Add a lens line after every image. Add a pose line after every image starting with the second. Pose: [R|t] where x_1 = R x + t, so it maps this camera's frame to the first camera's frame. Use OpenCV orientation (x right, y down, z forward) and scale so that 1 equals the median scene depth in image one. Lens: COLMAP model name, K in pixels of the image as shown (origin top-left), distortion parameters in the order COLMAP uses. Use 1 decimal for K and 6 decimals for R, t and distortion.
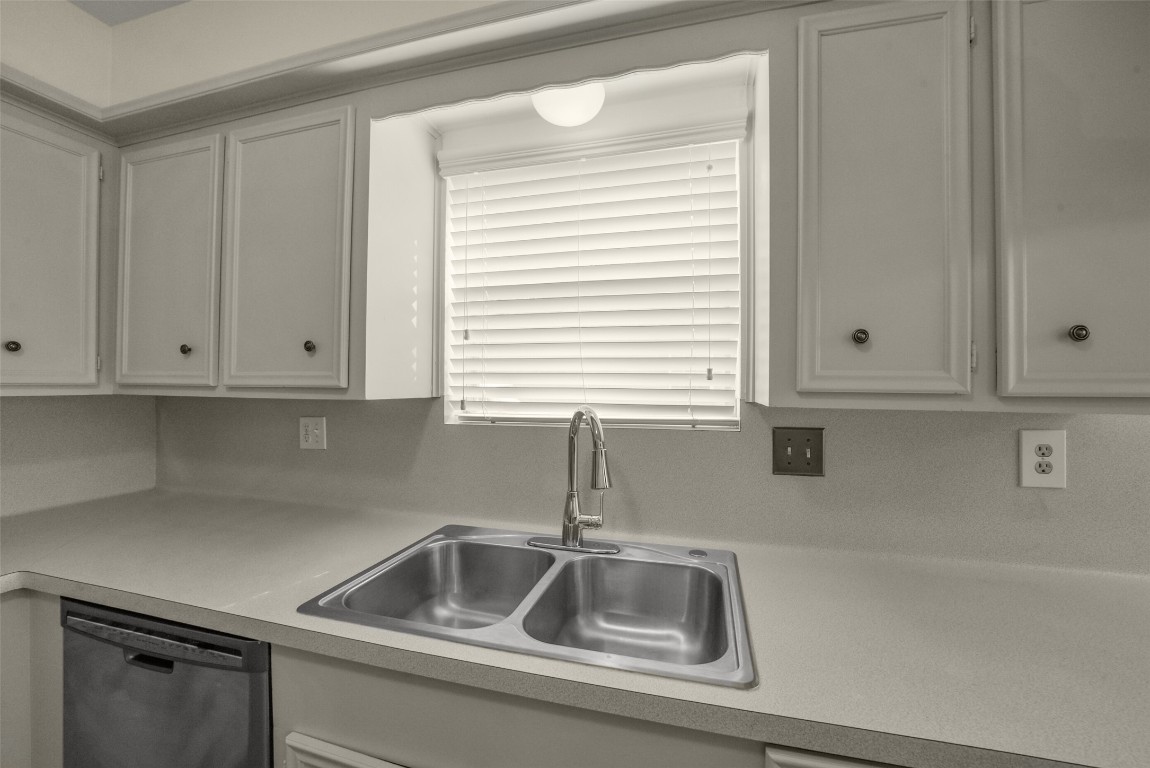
lens RADIAL K [[465.6, 0, 570.3], [0, 465.6, 378.8], [0, 0, 1]] dist [-0.013853, 0.000310]
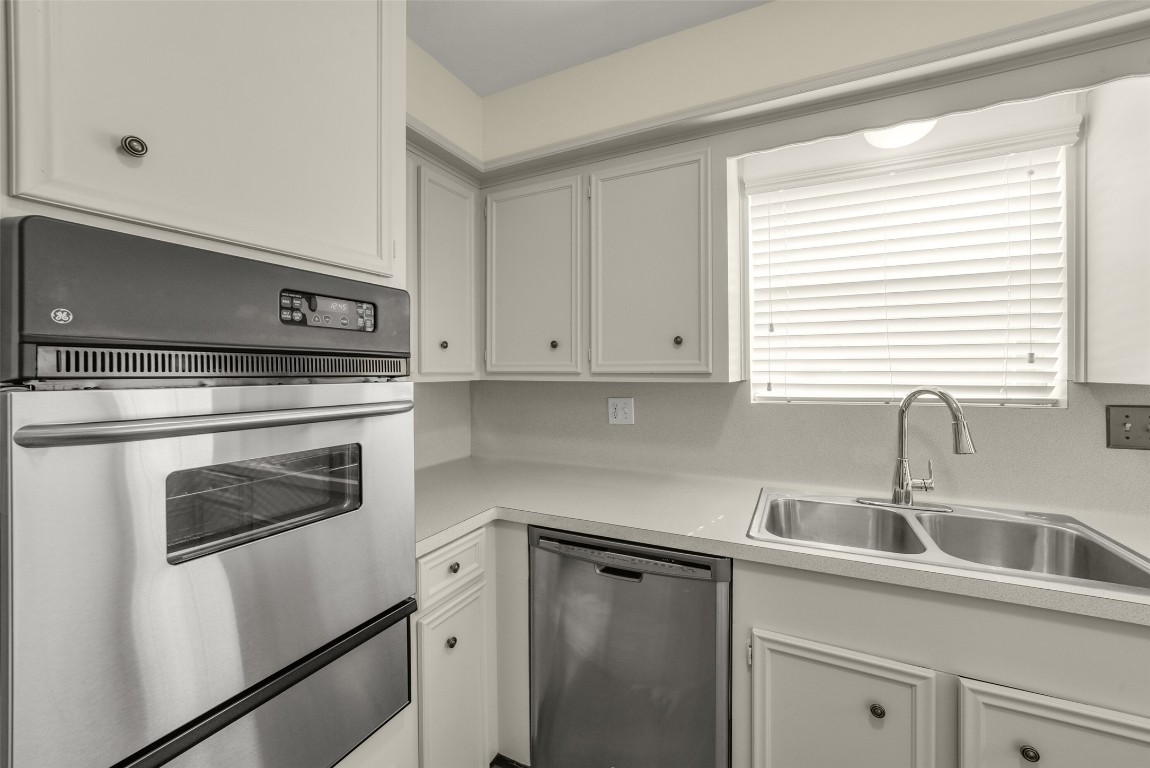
lens RADIAL K [[455.4, 0, 585.5], [0, 455.4, 368.7], [0, 0, 1]] dist [-0.021334, 0.011444]
pose [[0.985000, -0.011013, -0.172202, -0.545901], [0.012108, 0.999913, 0.005312, -0.002251], [0.172129, -0.007317, 0.985047, -0.245375]]
